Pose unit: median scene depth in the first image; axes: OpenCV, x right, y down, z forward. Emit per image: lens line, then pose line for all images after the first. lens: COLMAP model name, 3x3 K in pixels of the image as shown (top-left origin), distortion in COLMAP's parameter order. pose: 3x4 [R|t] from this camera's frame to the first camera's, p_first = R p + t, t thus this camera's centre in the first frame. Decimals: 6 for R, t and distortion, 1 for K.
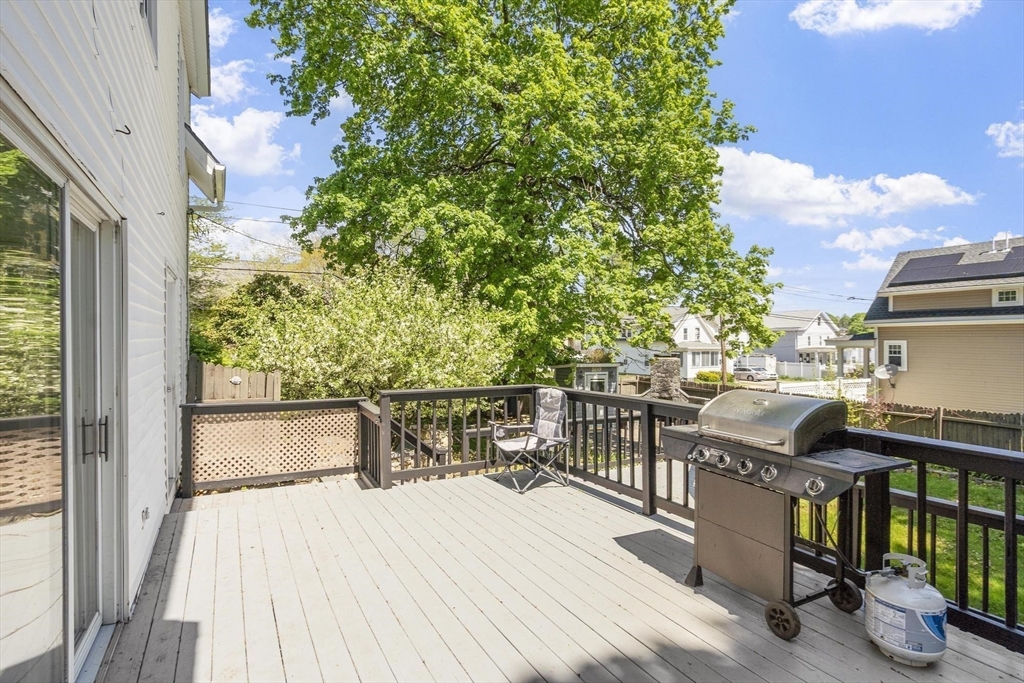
lens RADIAL K [[536.0, 0, 504.3], [0, 536.0, 342.6], [0, 0, 1]] dist [0.002139, 0.001243]
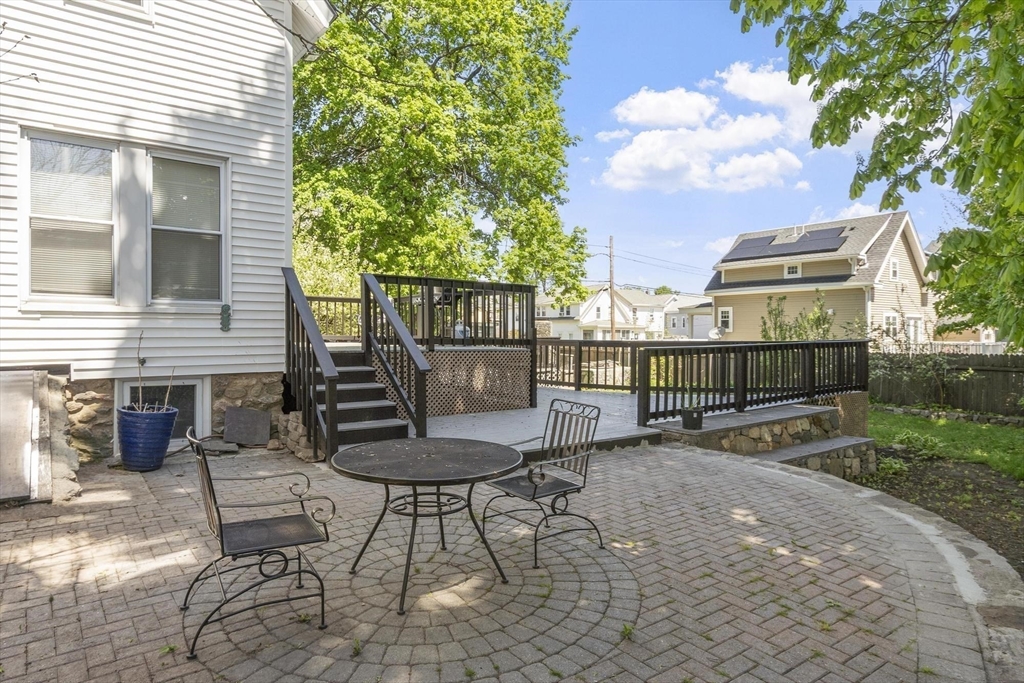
lens RADIAL K [[631.2, 0, 514.5], [0, 631.2, 365.8], [0, 0, 1]] dist [-0.001597, -0.000217]
pose [[0.991527, -0.007887, 0.129663, 0.104799], [0.001548, 0.998802, 0.048913, 0.093563], [-0.129894, -0.048297, 0.990351, -0.587235]]
